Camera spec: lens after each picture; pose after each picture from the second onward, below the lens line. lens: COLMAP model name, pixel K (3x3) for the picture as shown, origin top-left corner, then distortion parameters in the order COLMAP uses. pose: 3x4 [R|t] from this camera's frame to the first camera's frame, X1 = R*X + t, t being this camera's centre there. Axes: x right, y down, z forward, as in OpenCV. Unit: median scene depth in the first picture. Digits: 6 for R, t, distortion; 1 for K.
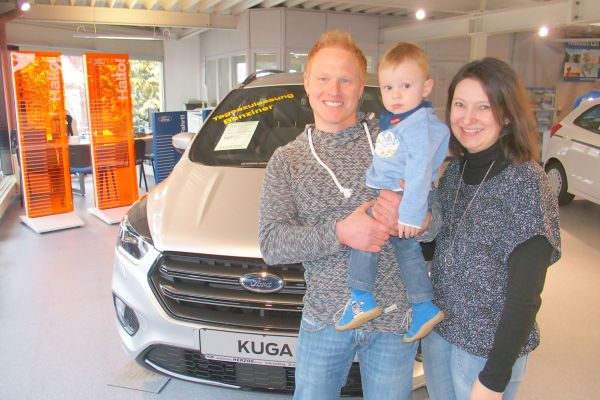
lens RADIAL K [[497.5, 0, 297.8], [0, 497.5, 200.8], [0, 0, 1]] dist [-0.075006, 0.053782]
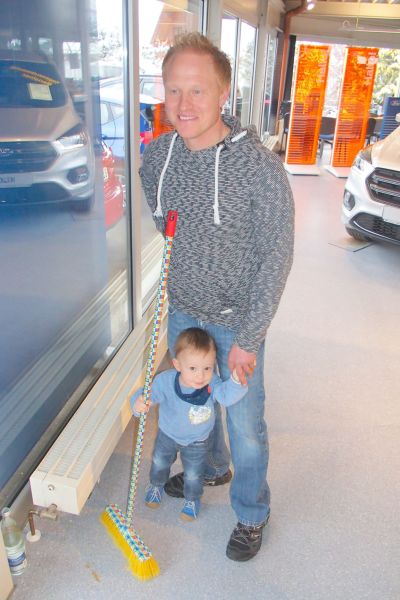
lens RADIAL K [[497.5, 0, 202.5], [0, 497.5, 306.1], [0, 0, 1]] dist [-0.075006, 0.053782]
pose [[0.813279, 0.282575, -0.508655, 0.126148], [-0.160638, 0.949227, 0.270487, 0.078946], [0.559262, -0.138272, 0.817378, -0.425173]]
